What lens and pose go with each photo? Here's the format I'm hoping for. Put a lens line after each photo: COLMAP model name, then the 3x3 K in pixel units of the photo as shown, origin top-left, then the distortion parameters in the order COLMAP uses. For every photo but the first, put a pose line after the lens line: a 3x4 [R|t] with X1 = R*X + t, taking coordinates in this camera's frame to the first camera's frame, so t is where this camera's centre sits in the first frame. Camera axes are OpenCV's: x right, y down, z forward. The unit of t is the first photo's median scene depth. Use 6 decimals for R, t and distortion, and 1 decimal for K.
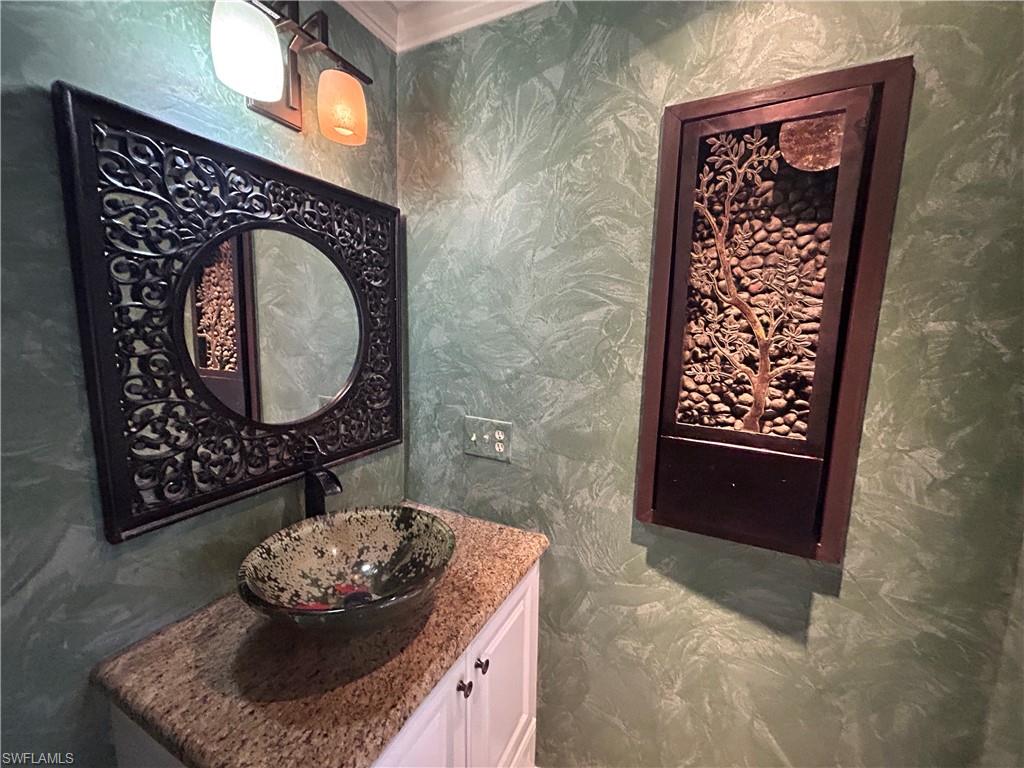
lens RADIAL K [[416.7, 0, 510.1], [0, 416.7, 387.6], [0, 0, 1]] dist [0.002337, -0.000073]
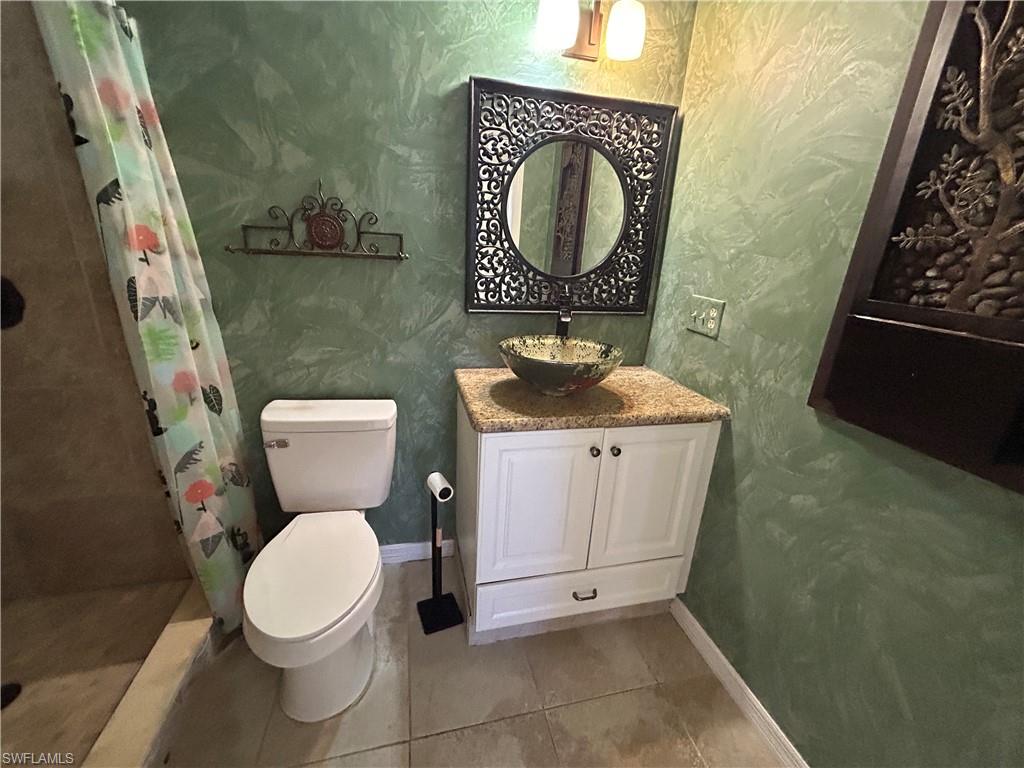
lens RADIAL K [[416.7, 0, 511.2], [0, 416.7, 387.6], [0, 0, 1]] dist [0.002337, -0.000073]
pose [[0.644251, 0.256190, -0.720630, 0.542170], [-0.148481, 0.966198, 0.210748, 0.173528], [0.750262, -0.028775, 0.660514, -0.154383]]
